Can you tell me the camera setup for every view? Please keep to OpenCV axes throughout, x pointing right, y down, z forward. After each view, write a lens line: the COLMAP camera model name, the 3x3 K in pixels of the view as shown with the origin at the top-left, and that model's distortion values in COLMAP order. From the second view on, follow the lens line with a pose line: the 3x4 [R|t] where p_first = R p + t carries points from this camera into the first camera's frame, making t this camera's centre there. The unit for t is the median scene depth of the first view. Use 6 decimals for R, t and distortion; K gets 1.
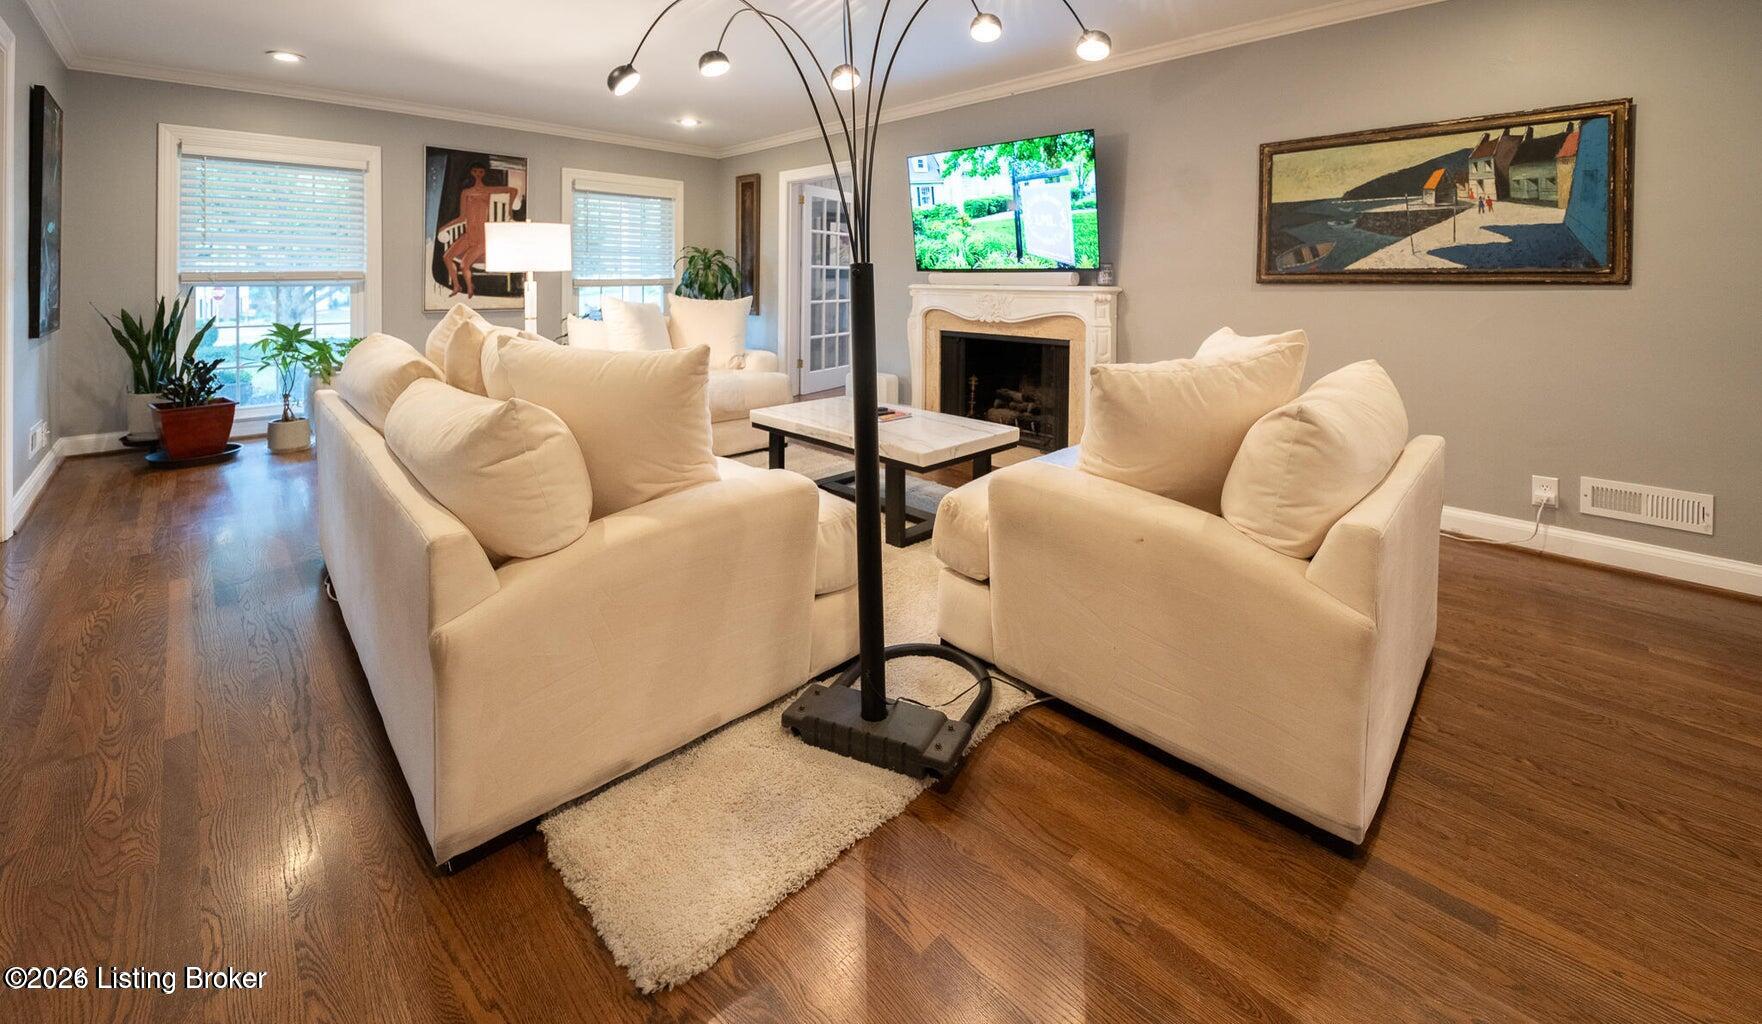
lens RADIAL K [[754.1, 0, 882.3], [0, 754.1, 514.5], [0, 0, 1]] dist [-0.002734, -0.000195]
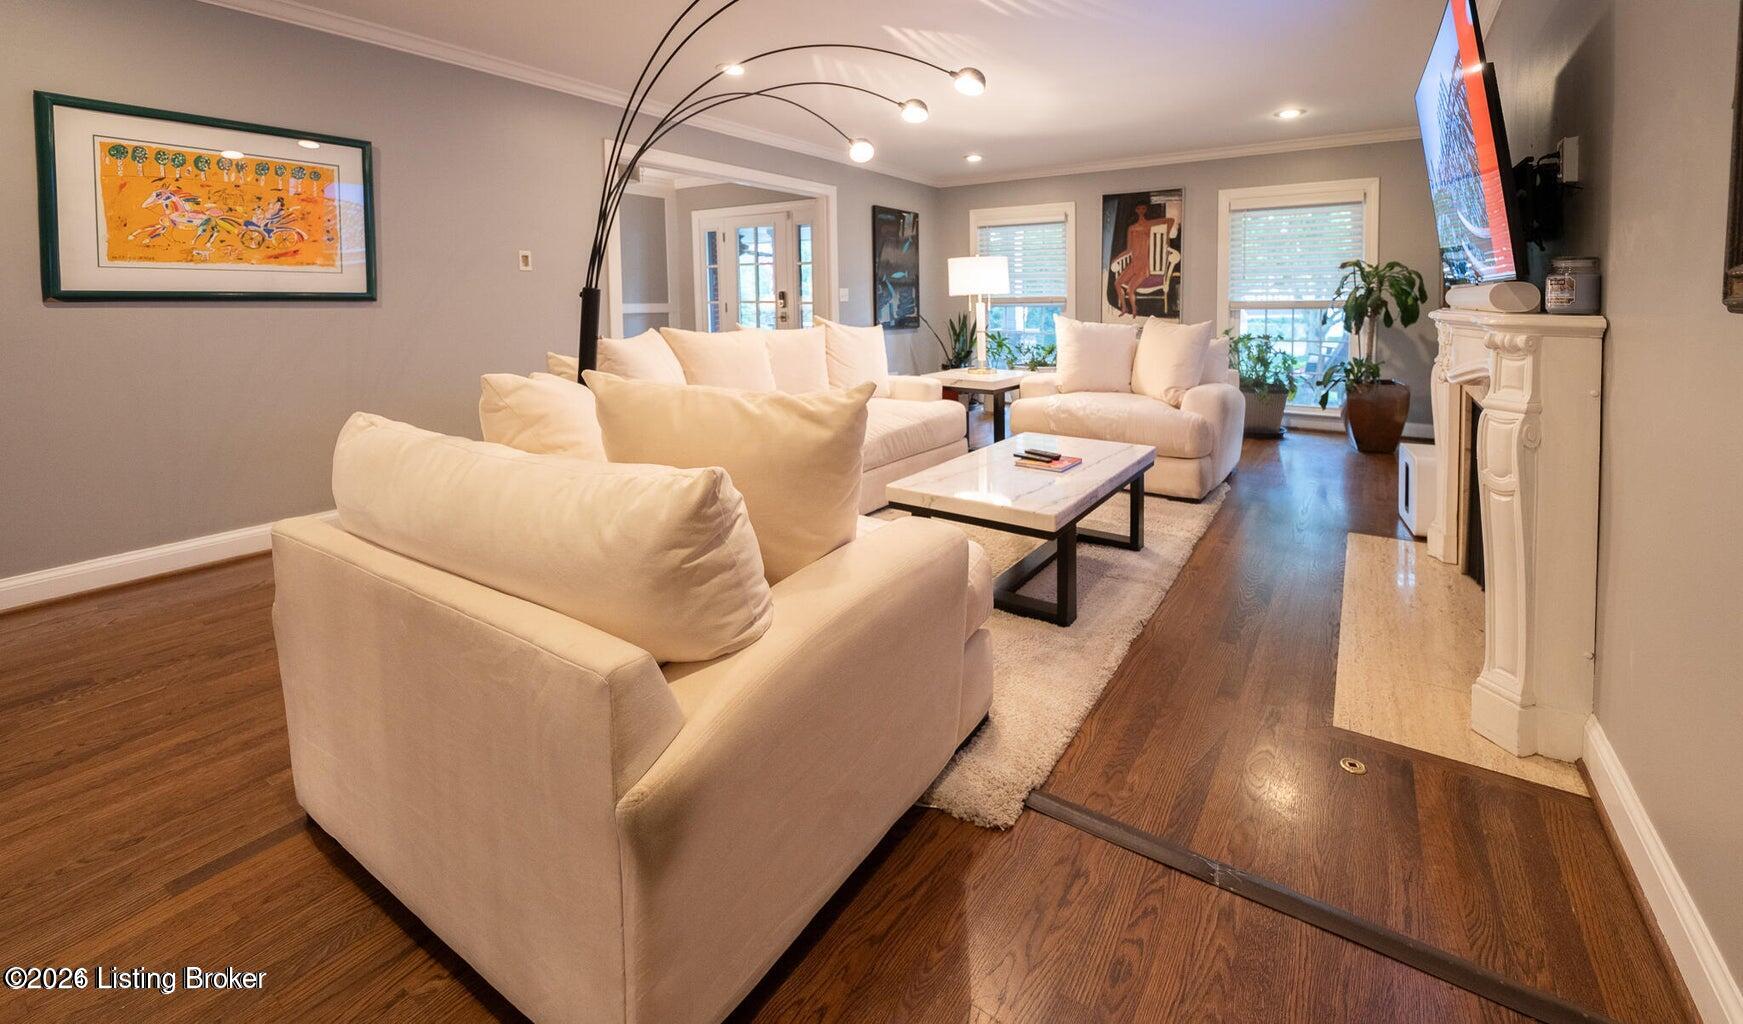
lens RADIAL K [[704.1, 0, 873.0], [0, 704.1, 509.3], [0, 0, 1]] dist [-0.004522, -0.000331]
pose [[0.119150, 0.277526, -0.953301, 0.551179], [-0.296672, 0.926228, 0.232565, -0.155991], [0.947517, 0.255108, 0.192695, 0.513666]]
